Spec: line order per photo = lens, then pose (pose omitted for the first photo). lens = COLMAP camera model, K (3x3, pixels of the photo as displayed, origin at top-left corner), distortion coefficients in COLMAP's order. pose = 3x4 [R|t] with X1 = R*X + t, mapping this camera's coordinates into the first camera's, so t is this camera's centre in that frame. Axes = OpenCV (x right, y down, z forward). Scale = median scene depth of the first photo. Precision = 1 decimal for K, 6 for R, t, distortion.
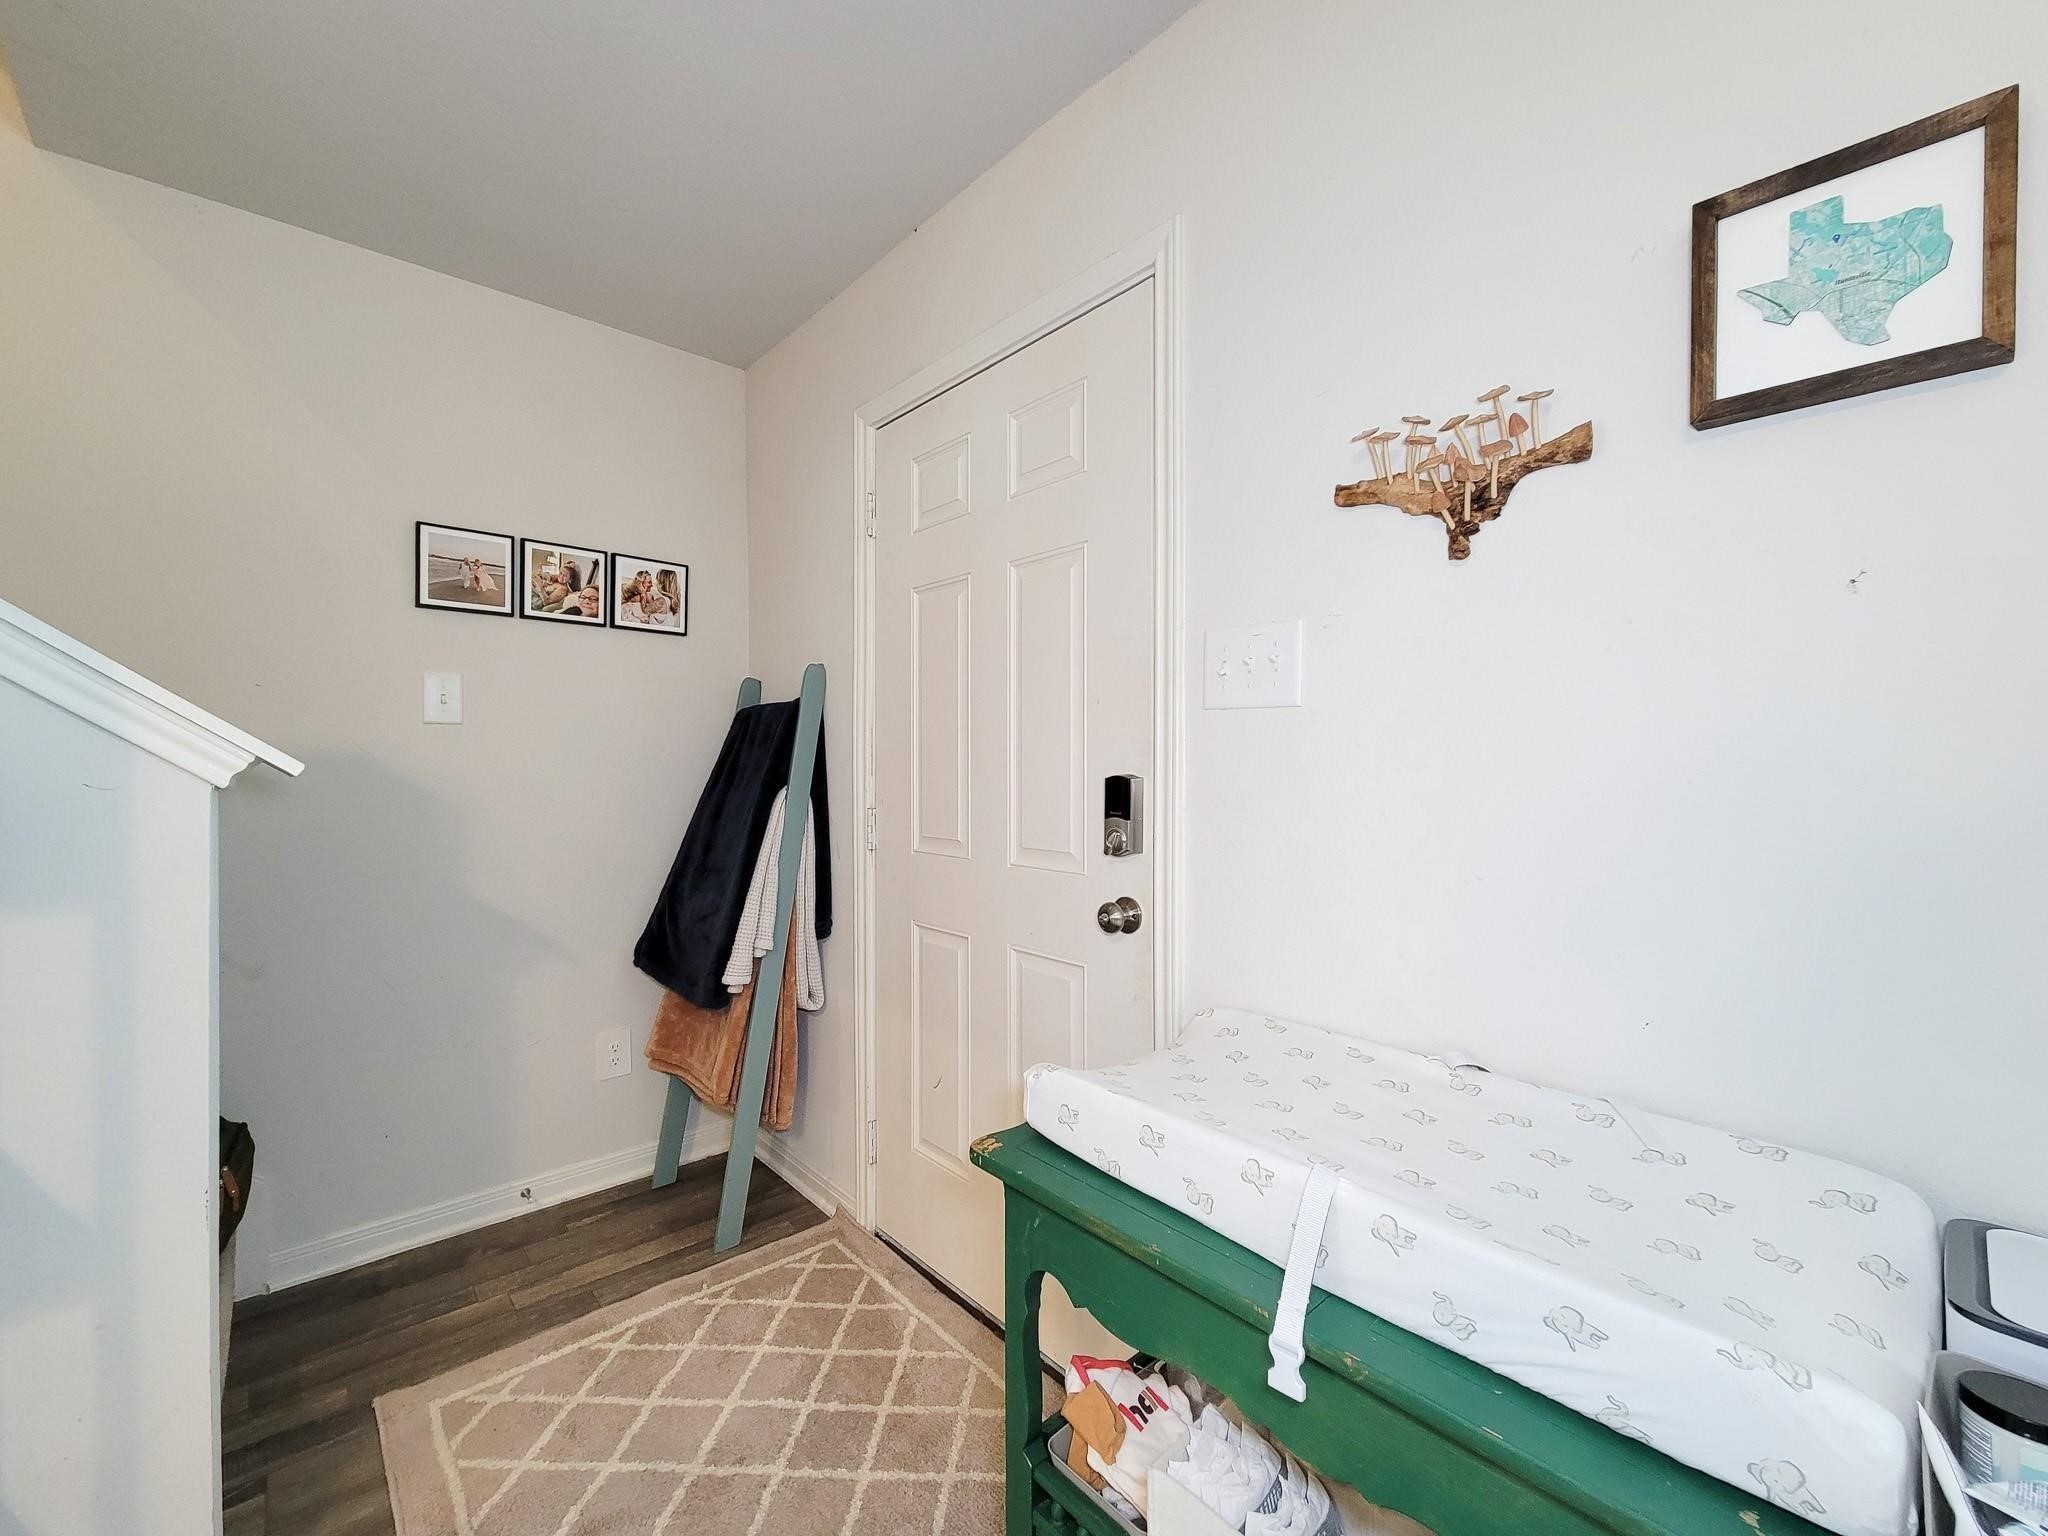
lens RADIAL K [[854.0, 0, 1021.5], [0, 854.0, 764.3], [0, 0, 1]] dist [0.004996, -0.004304]
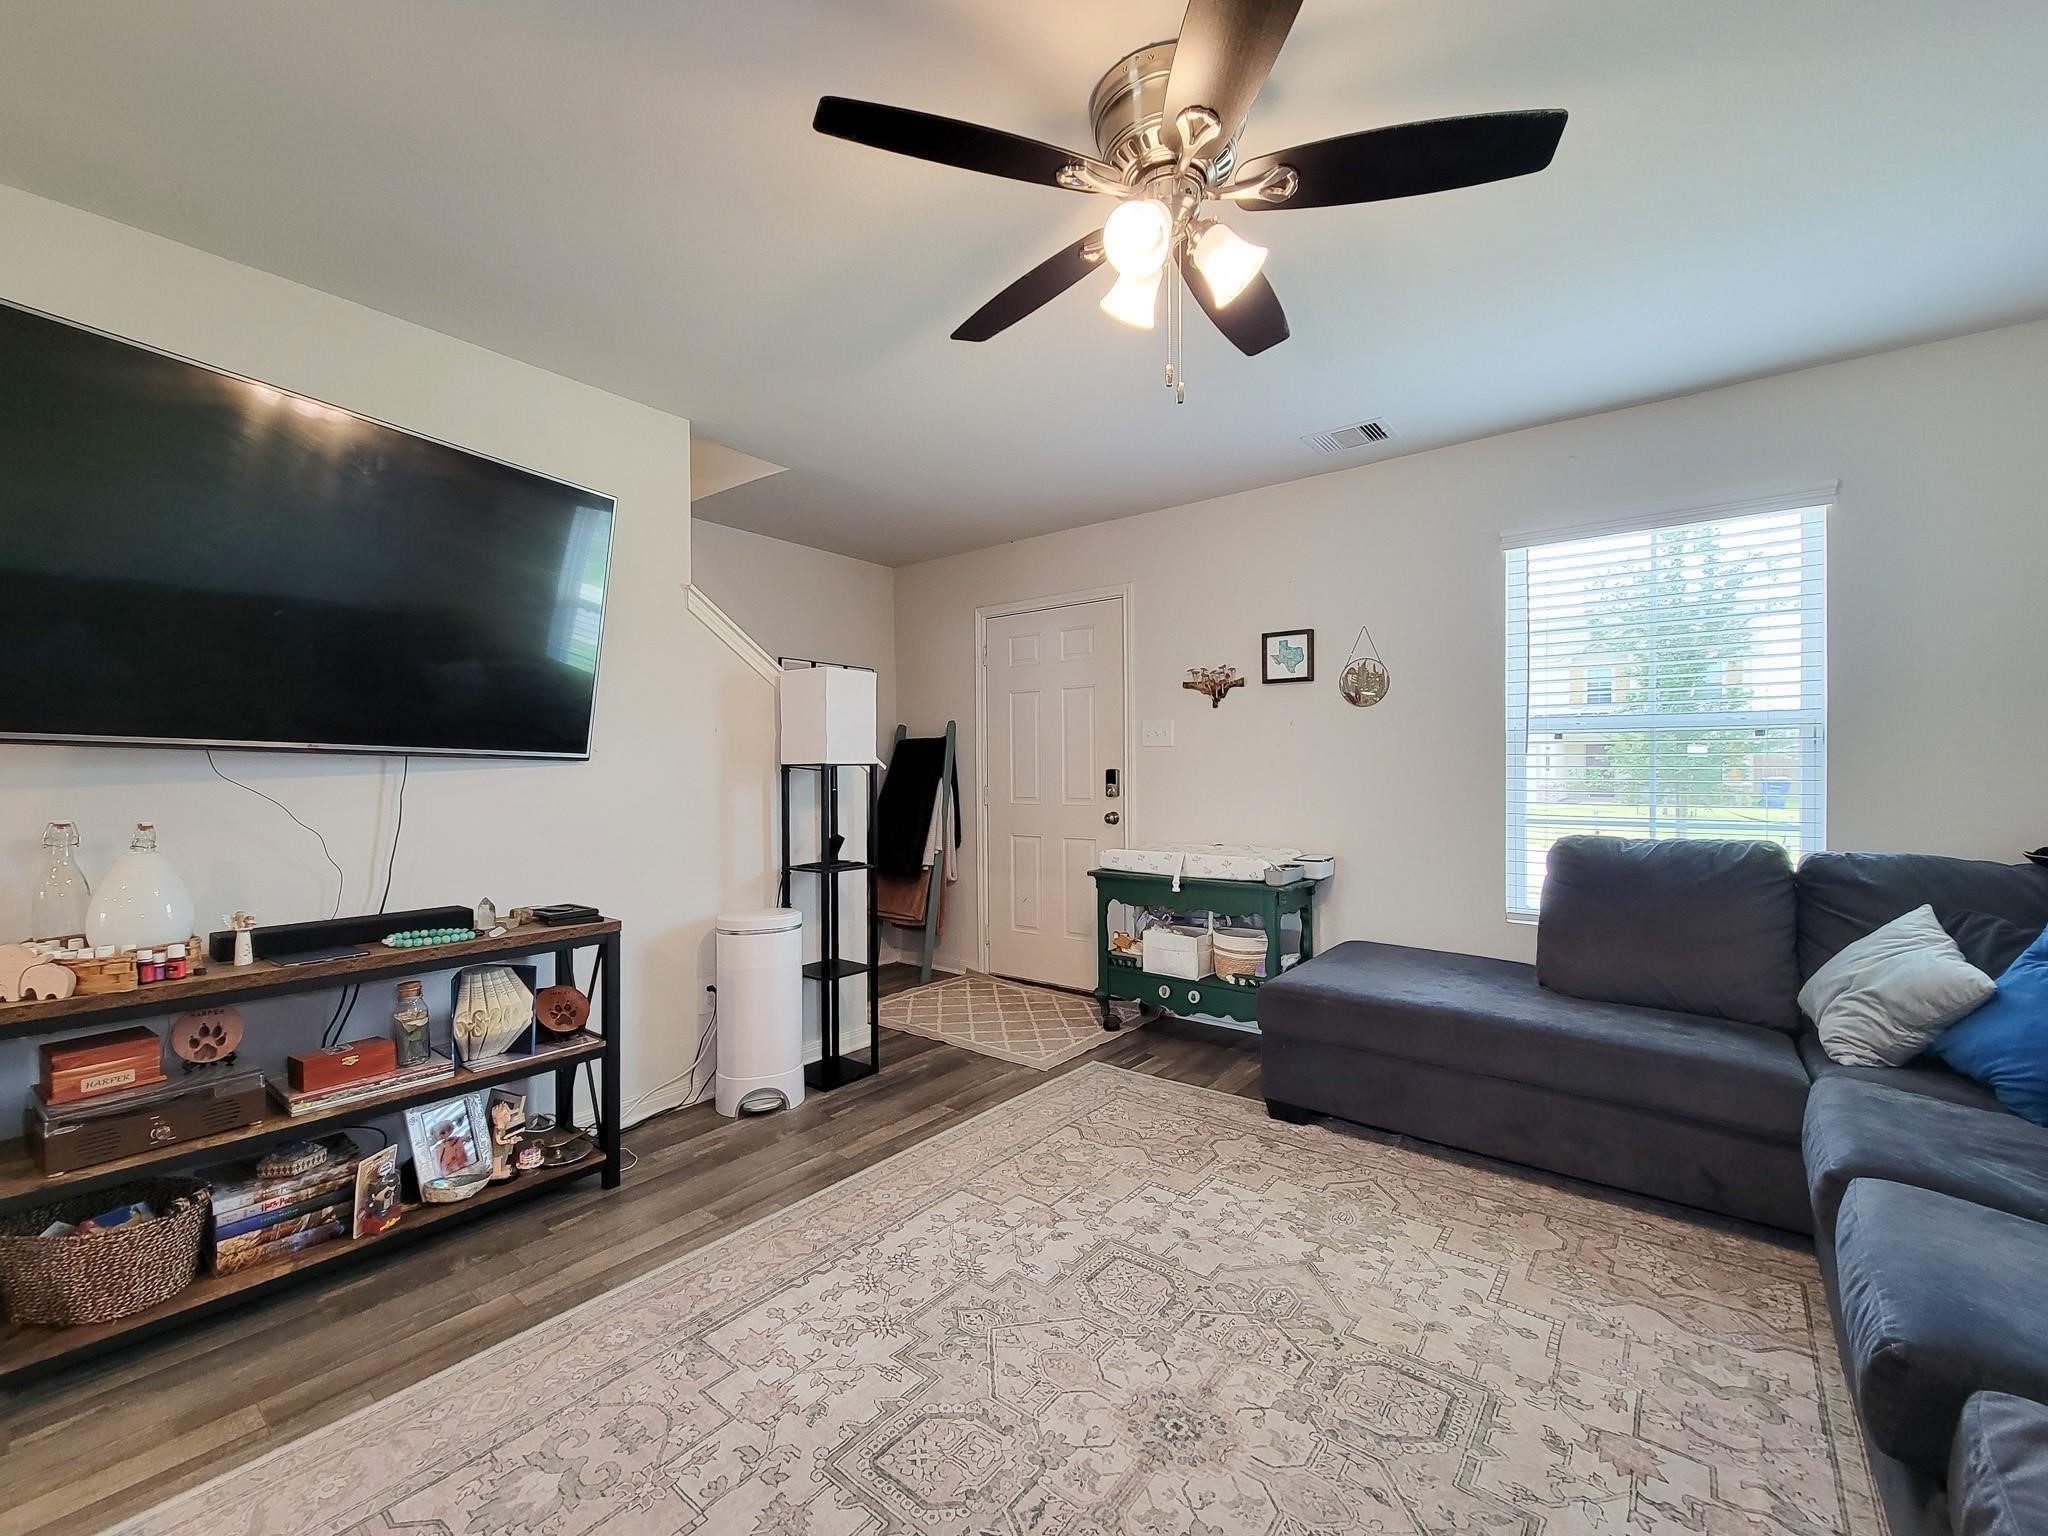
lens RADIAL K [[854.0, 0, 1025.8], [0, 854.0, 770.3], [0, 0, 1]] dist [0.004996, -0.004304]
pose [[0.984083, -0.004711, 0.177645, -0.678302], [0.006058, 0.999957, -0.007038, 0.036035], [-0.177604, 0.008002, 0.984069, -1.773037]]
